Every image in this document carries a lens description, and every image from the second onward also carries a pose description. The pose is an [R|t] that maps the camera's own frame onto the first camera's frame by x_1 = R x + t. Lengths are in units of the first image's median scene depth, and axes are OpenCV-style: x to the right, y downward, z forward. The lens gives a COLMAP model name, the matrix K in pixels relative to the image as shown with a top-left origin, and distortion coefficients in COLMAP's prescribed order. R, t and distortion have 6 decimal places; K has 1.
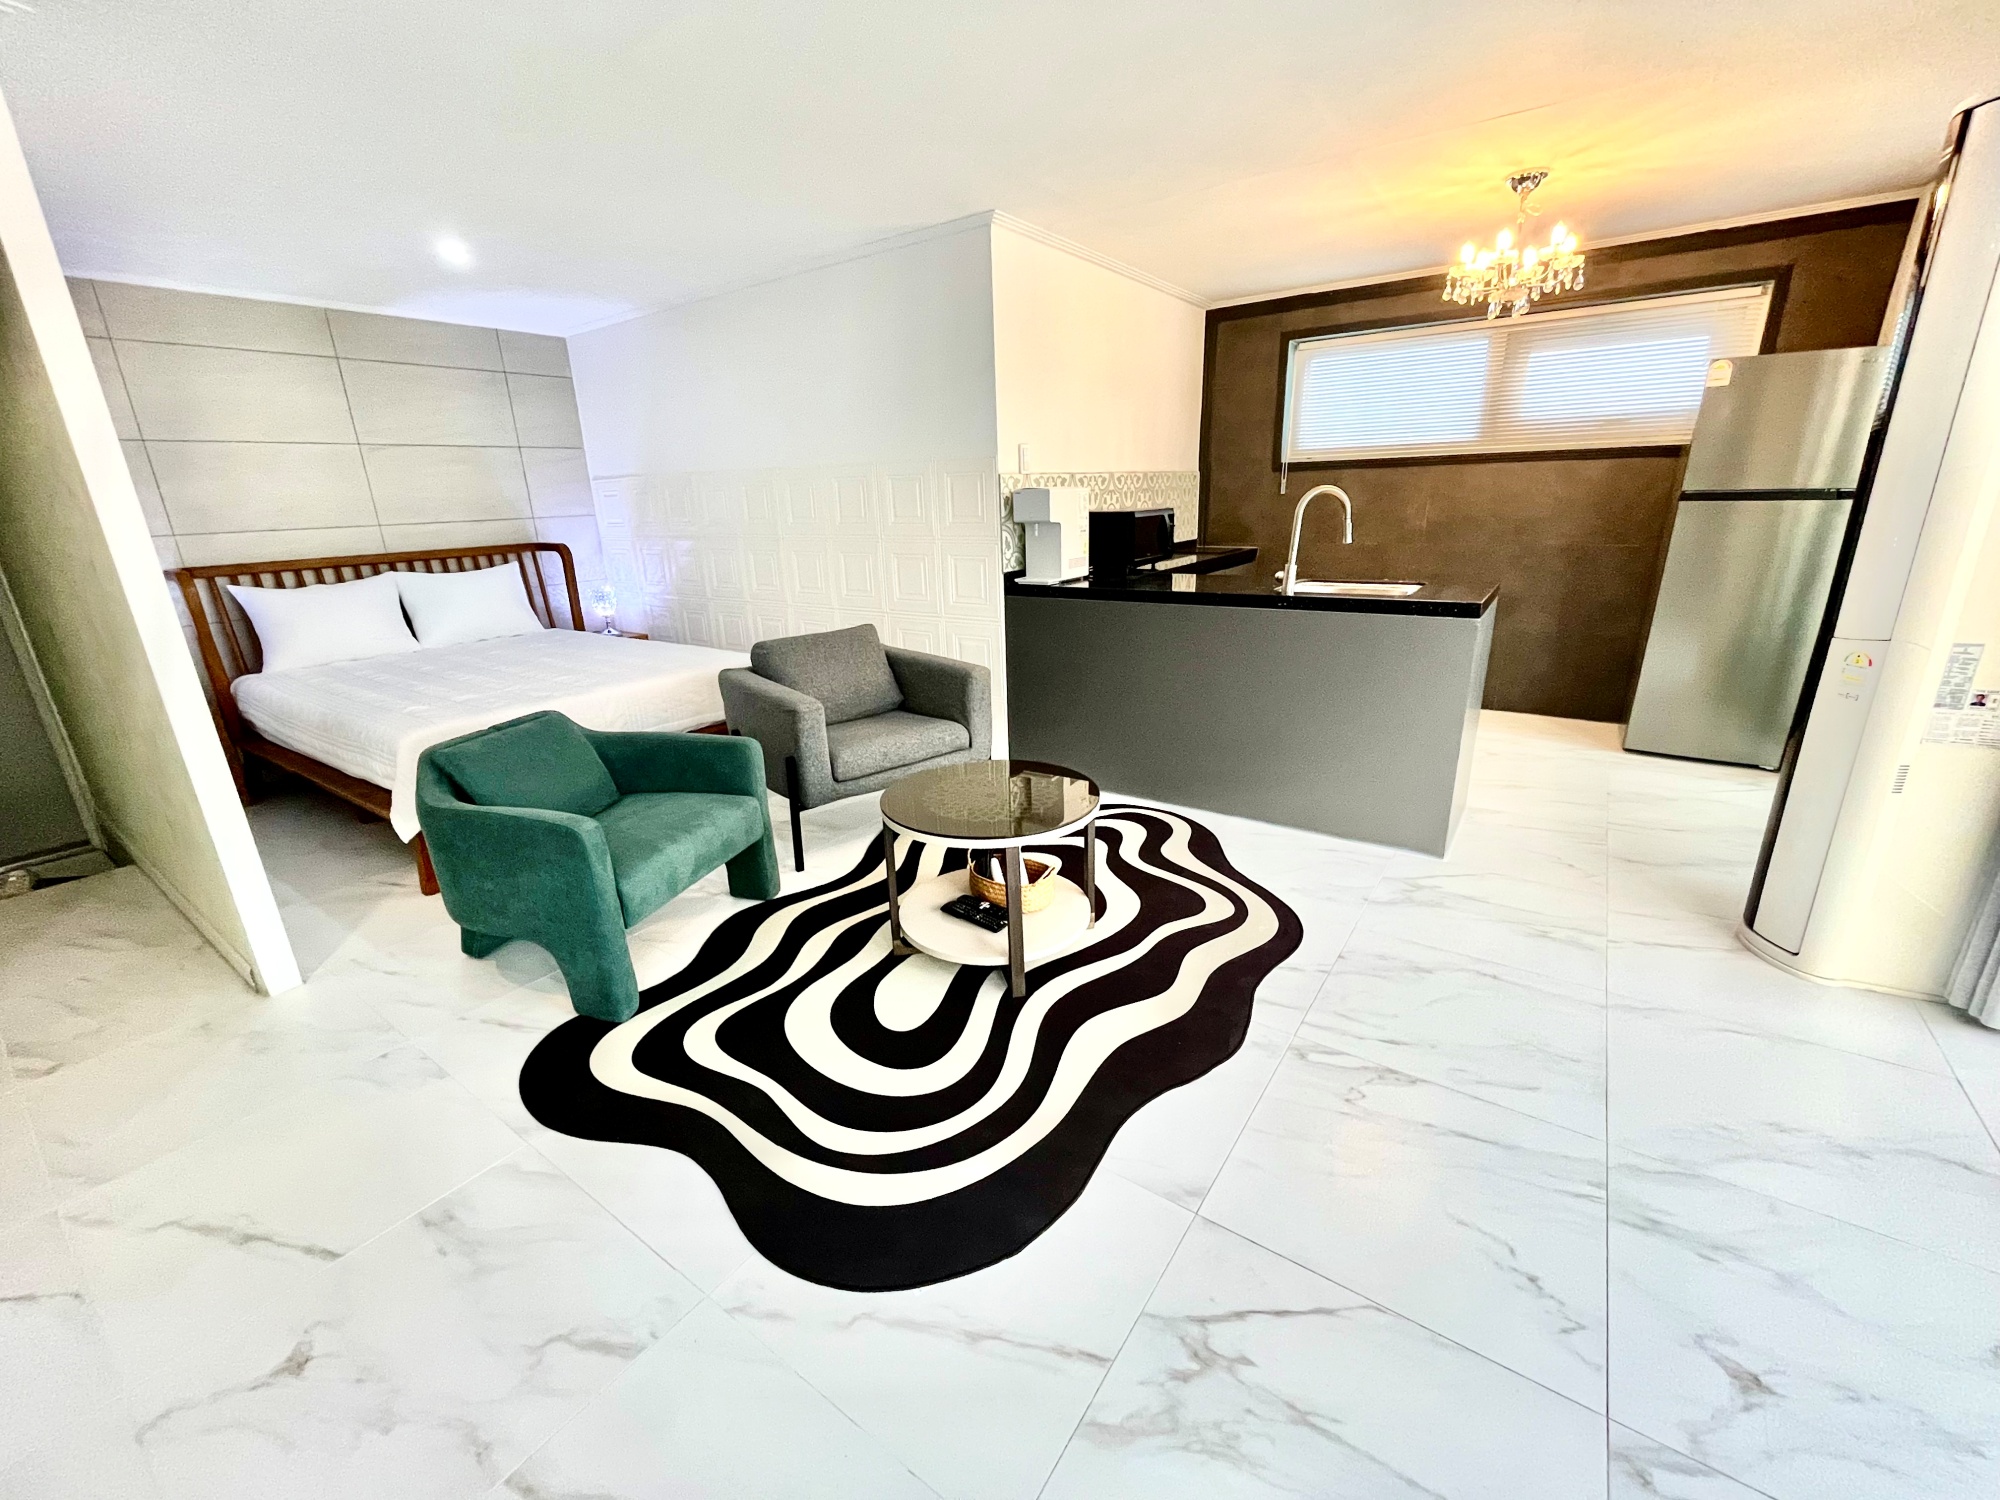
lens RADIAL K [[811.8, 0, 989.4], [0, 811.8, 752.6], [0, 0, 1]] dist [-0.002539, -0.000415]
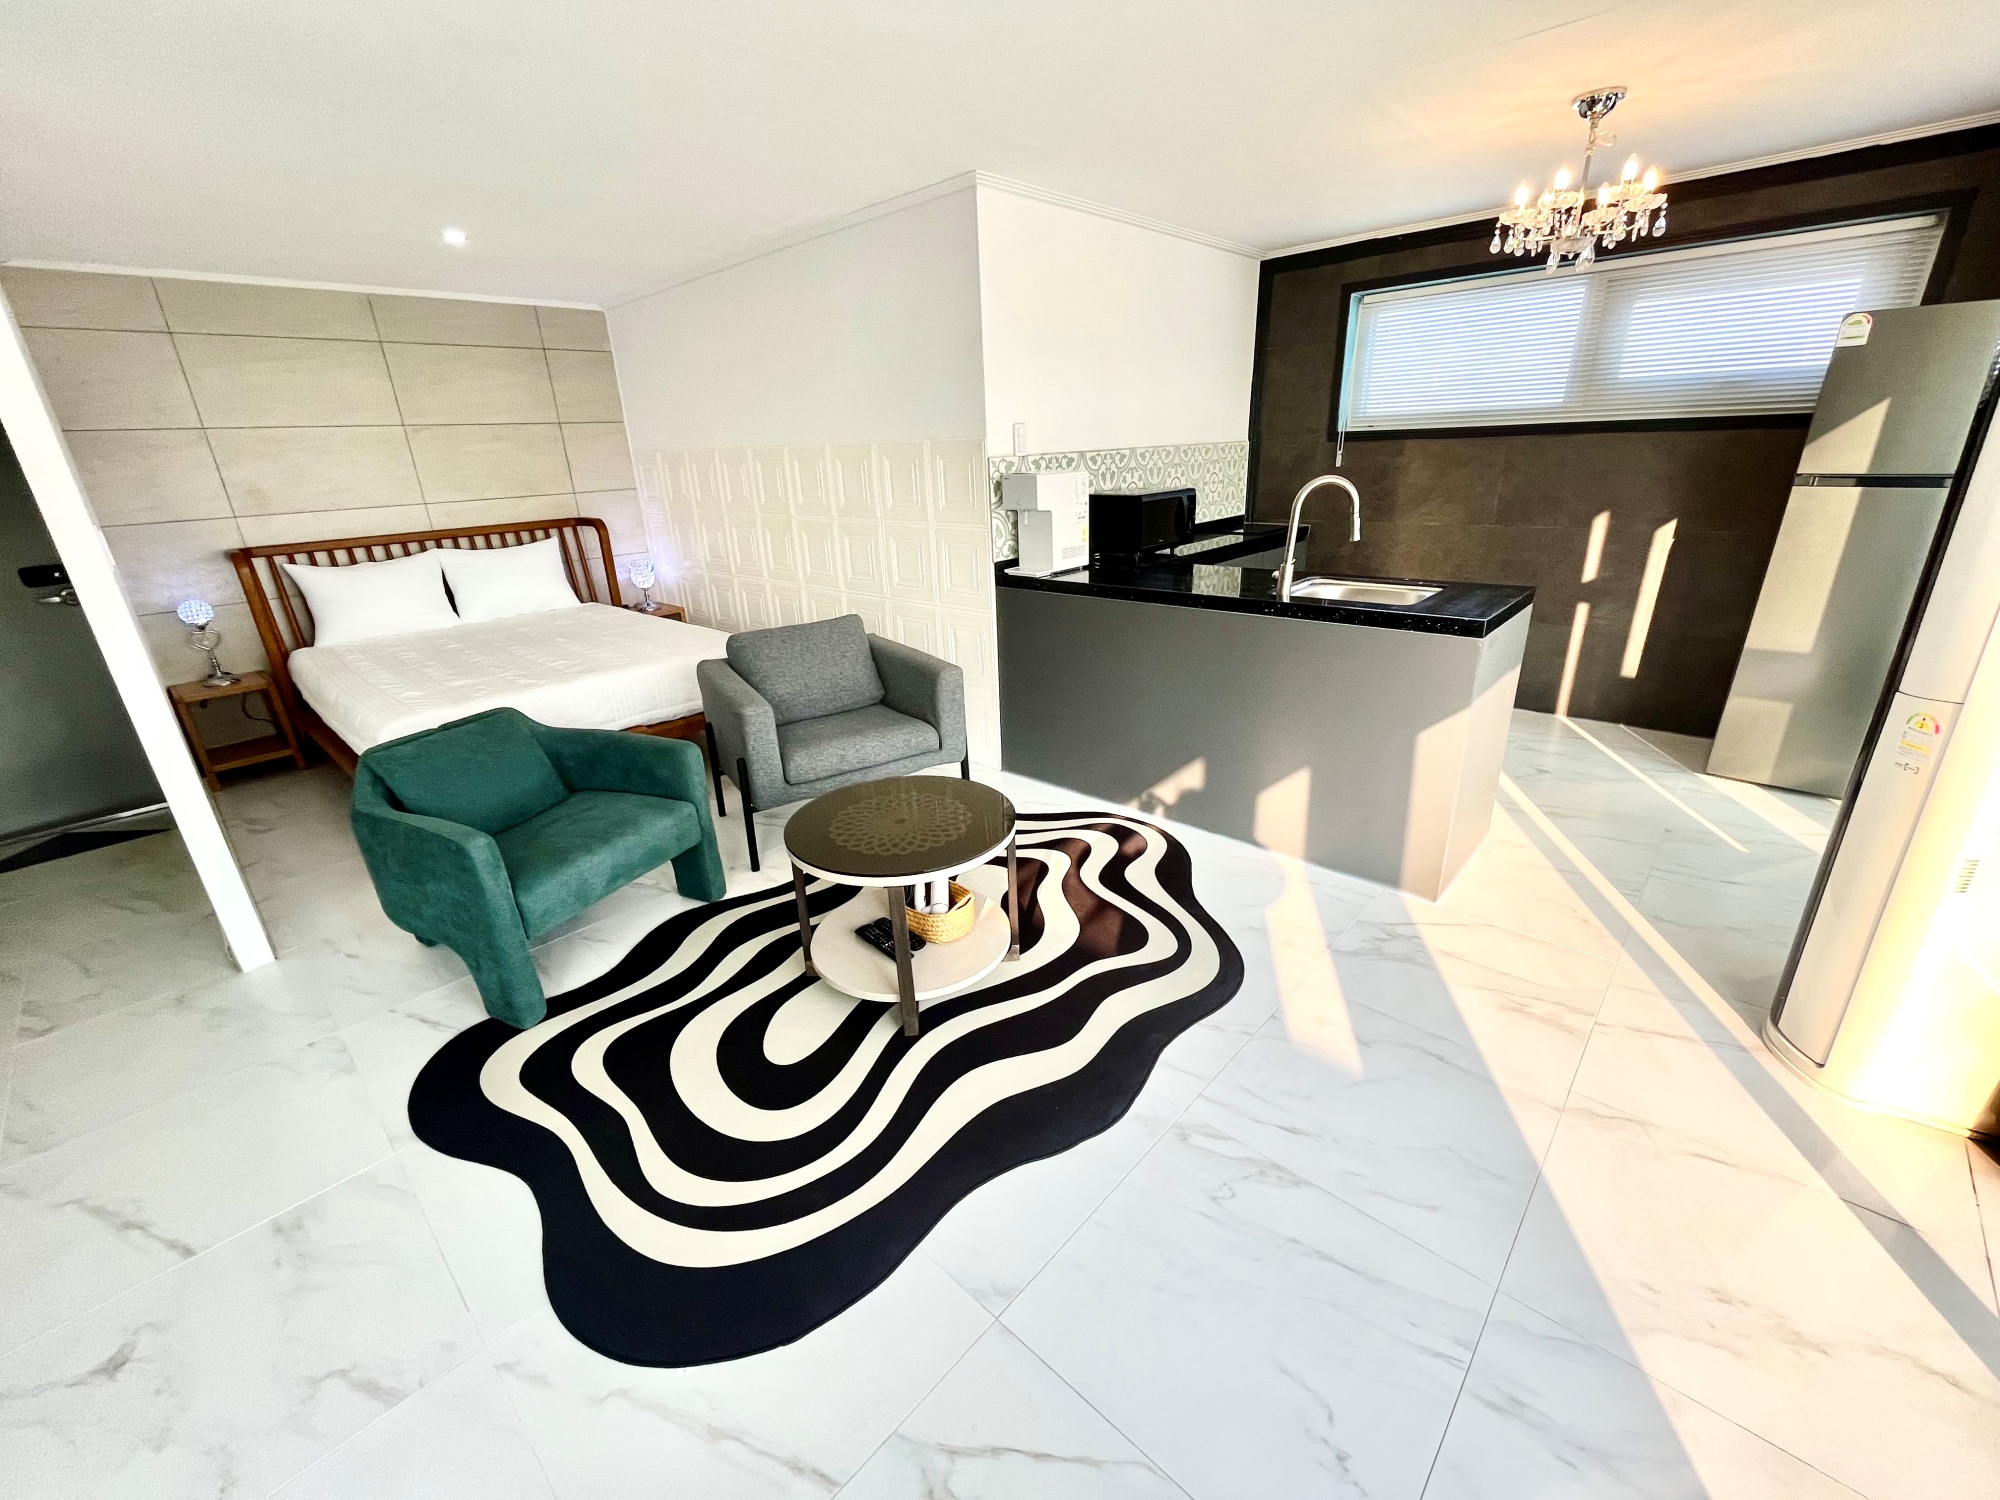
lens RADIAL K [[811.8, 0, 989.4], [0, 811.8, 752.6], [0, 0, 1]] dist [-0.002539, -0.000415]
pose [[0.991168, 0.040096, -0.126407, 0.169397], [-0.032927, 0.997756, 0.058308, -0.065979], [0.128461, -0.053630, 0.990263, 0.057757]]
